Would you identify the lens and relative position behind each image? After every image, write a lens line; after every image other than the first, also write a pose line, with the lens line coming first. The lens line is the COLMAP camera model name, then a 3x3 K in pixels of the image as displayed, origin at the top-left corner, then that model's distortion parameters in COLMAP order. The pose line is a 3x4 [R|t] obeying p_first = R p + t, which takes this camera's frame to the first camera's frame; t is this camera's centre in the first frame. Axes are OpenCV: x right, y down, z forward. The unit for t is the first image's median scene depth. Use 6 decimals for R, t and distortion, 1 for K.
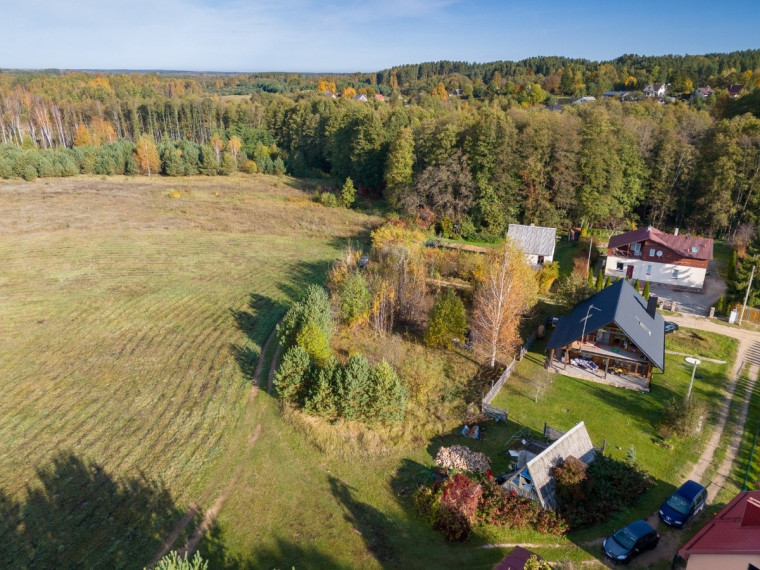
lens RADIAL K [[555.3, 0, 381.6], [0, 555.3, 284.6], [0, 0, 1]] dist [0.074496, -0.063349]
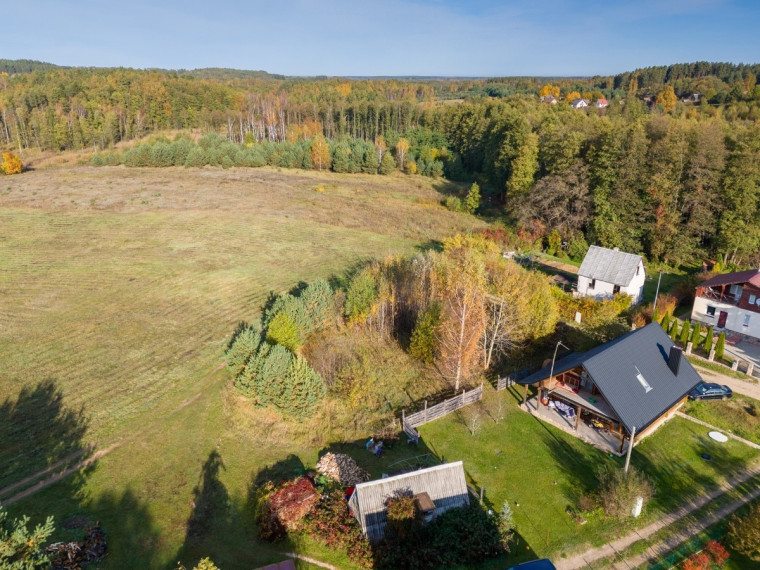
lens RADIAL K [[555.3, 0, 382.5], [0, 555.3, 286.7], [0, 0, 1]] dist [0.074496, -0.063349]
pose [[0.918680, 0.138847, -0.369794, 0.337617], [-0.140387, 0.989832, 0.022889, -0.022613], [0.369212, 0.030887, 0.928832, 0.071107]]
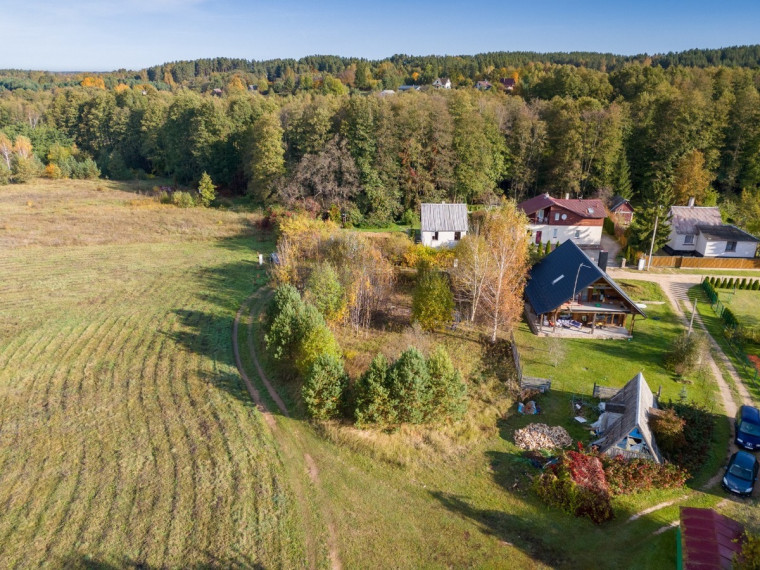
lens RADIAL K [[555.3, 0, 380.3], [0, 555.3, 284.1], [0, 0, 1]] dist [0.074496, -0.063349]
pose [[0.927631, -0.133861, 0.348686, -0.255475], [0.134386, 0.990667, 0.022802, 0.000762], [-0.348484, 0.025706, 0.936962, 0.135359]]
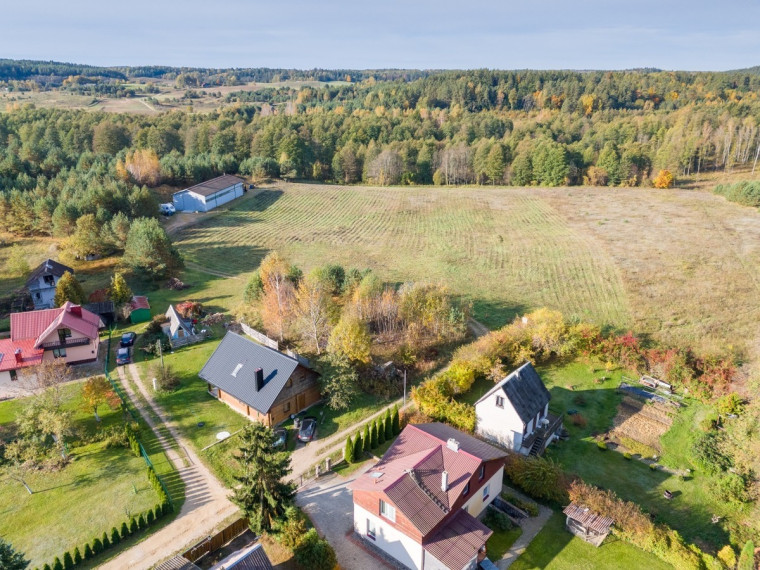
lens RADIAL K [[555.3, 0, 381.4], [0, 555.3, 283.9], [0, 0, 1]] dist [0.074496, -0.063349]
pose [[-0.260452, 0.322926, -0.909881, 1.156320], [-0.345981, 0.848603, 0.400214, -0.531841], [0.901367, 0.419038, -0.109294, 1.106337]]
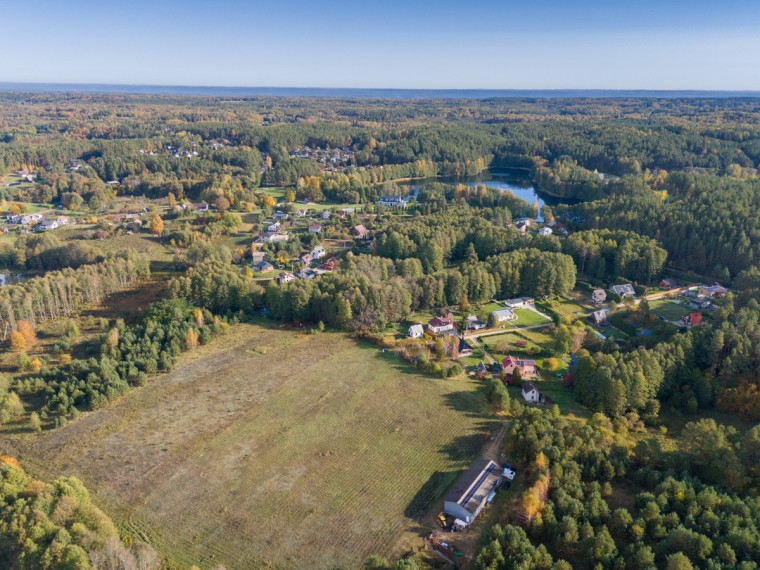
lens RADIAL K [[555.3, 0, 379.7], [0, 555.3, 283.4], [0, 0, 1]] dist [0.074496, -0.063349]
pose [[0.639547, -0.262255, 0.722635, -3.141472], [0.265028, 0.957600, 0.112971, -1.077095], [-0.721623, 0.119268, 0.681935, -1.749563]]
